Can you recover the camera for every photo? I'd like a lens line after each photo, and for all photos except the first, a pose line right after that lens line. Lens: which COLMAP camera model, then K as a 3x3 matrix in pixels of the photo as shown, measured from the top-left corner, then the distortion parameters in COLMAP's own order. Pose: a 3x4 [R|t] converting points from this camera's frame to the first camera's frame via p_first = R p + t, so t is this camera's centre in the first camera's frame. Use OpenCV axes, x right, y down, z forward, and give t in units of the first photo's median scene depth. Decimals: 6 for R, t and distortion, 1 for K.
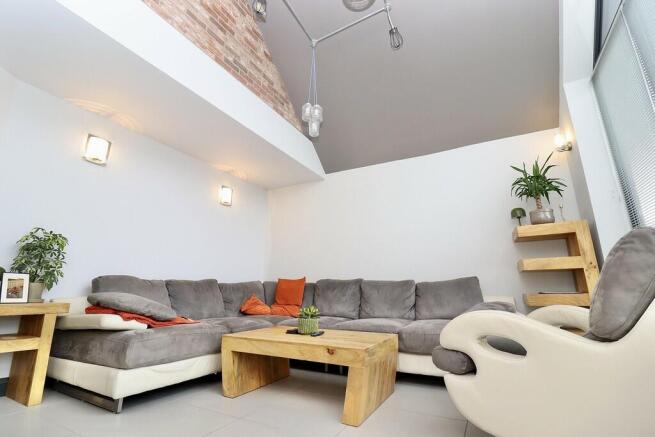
lens RADIAL K [[302.7, 0, 329.1], [0, 302.7, 209.8], [0, 0, 1]] dist [0.000337, -0.013761]
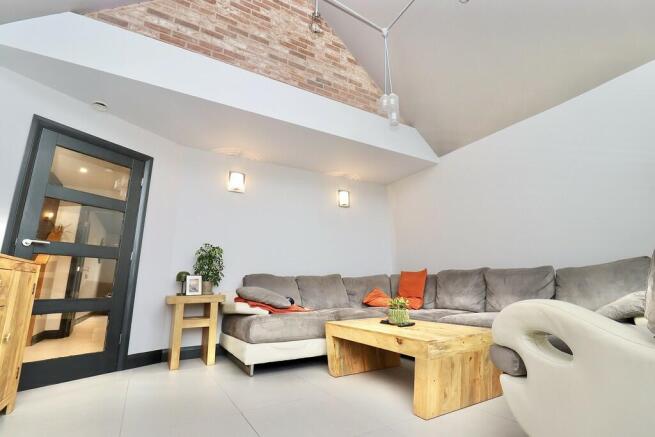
lens RADIAL K [[302.7, 0, 329.1], [0, 302.7, 209.8], [0, 0, 1]] dist [0.000337, -0.013761]
pose [[0.852425, -0.143186, -0.502861, 0.228578], [0.151221, 0.988183, -0.025035, 0.019614], [0.500503, -0.054703, 0.864005, 0.030592]]
